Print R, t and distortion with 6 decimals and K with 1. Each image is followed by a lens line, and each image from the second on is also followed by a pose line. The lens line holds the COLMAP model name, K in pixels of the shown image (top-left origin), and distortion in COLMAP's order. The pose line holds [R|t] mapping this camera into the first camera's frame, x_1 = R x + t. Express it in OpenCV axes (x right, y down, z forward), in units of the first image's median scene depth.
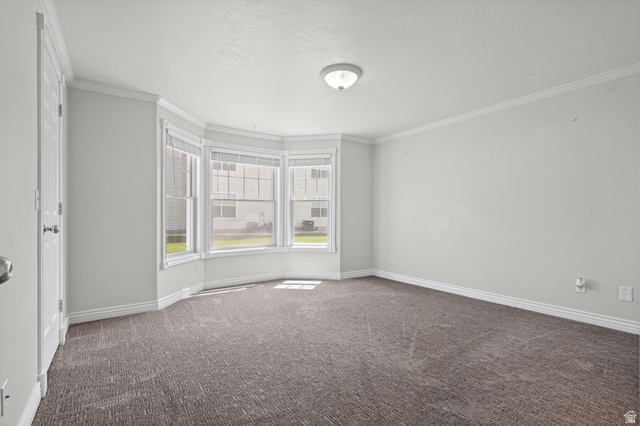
lens RADIAL K [[295.8, 0, 315.5], [0, 295.8, 216.4], [0, 0, 1]] dist [-0.001562, -0.000420]
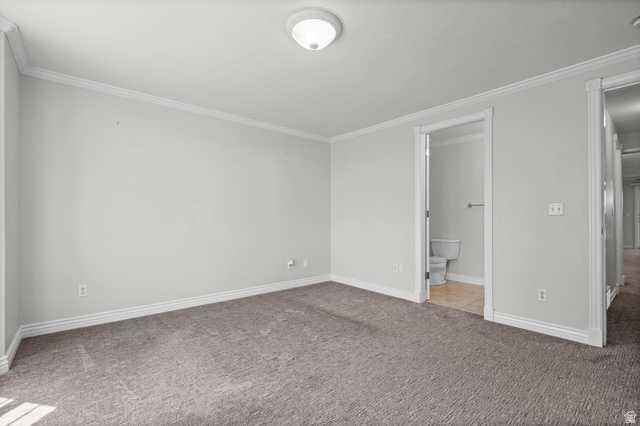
lens RADIAL K [[295.8, 0, 315.5], [0, 295.8, 216.4], [0, 0, 1]] dist [-0.001562, -0.000420]
pose [[-0.082363, 0.016993, 0.996458, -0.676251], [0.009050, 0.999826, -0.016303, 0.019472], [-0.996561, 0.007675, -0.082502, 1.115131]]
